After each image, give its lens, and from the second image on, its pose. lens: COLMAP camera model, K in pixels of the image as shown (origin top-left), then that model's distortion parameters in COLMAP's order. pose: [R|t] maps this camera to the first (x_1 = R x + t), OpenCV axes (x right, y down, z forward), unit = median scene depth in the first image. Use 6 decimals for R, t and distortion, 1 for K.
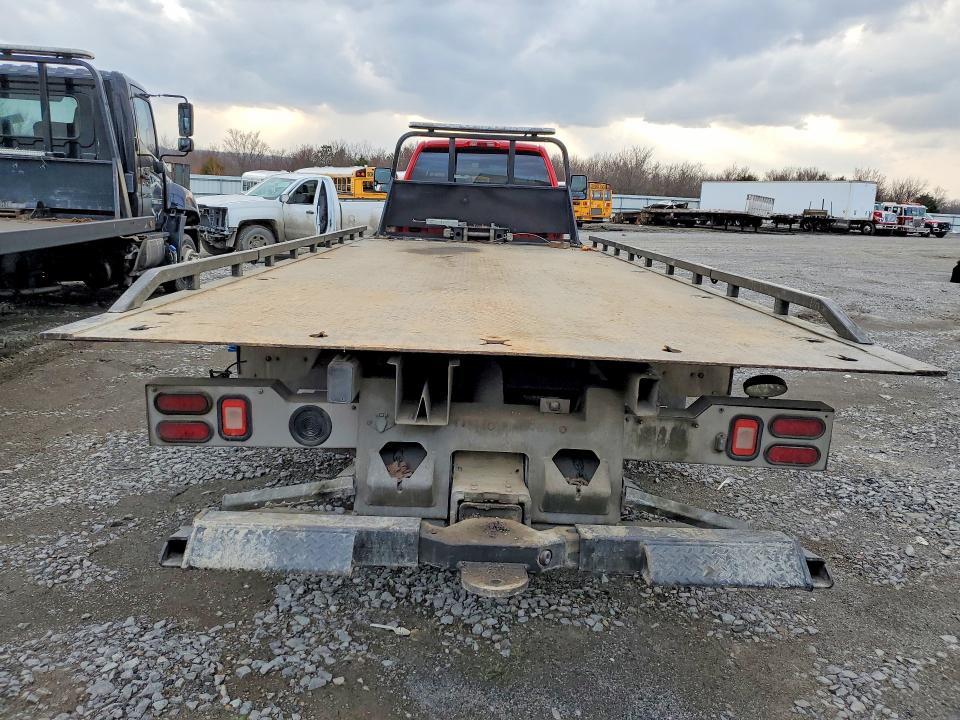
lens RADIAL K [[707.4, 0, 479.8], [0, 707.4, 408.5], [0, 0, 1]] dist [0.006880, 0.003688]
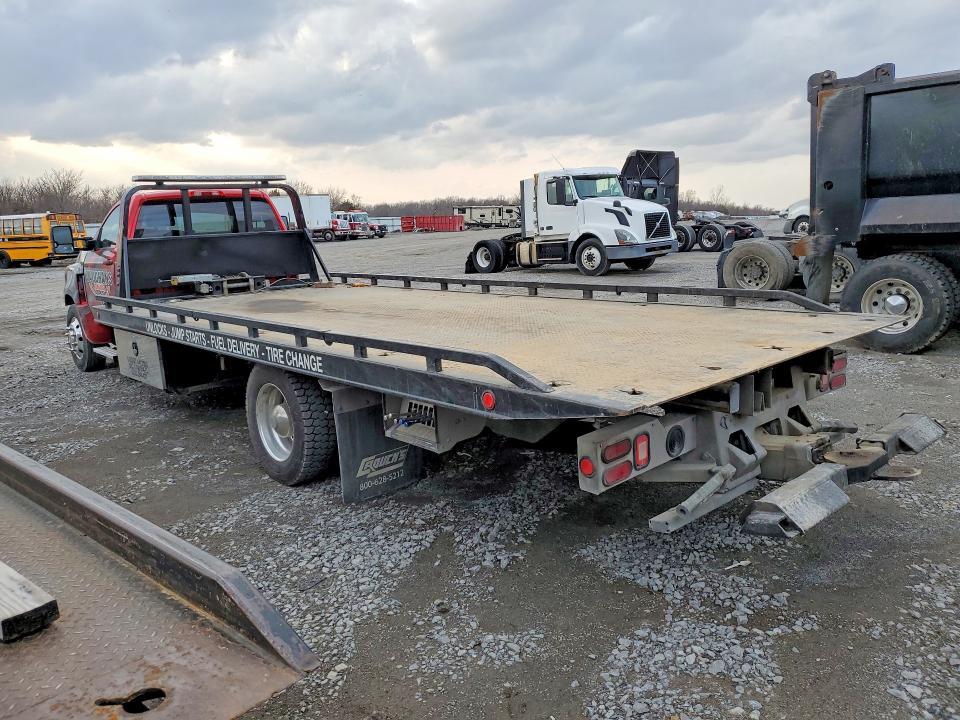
lens RADIAL K [[748.1, 0, 480.0], [0, 748.1, 360.0], [0, 0, 1]] dist [-0.010037, -0.002957]
pose [[0.740518, -0.199491, 0.641745, -0.422410], [0.260130, 0.965574, -0.000012, -0.063607], [-0.619650, 0.166946, 0.766918, 0.042350]]
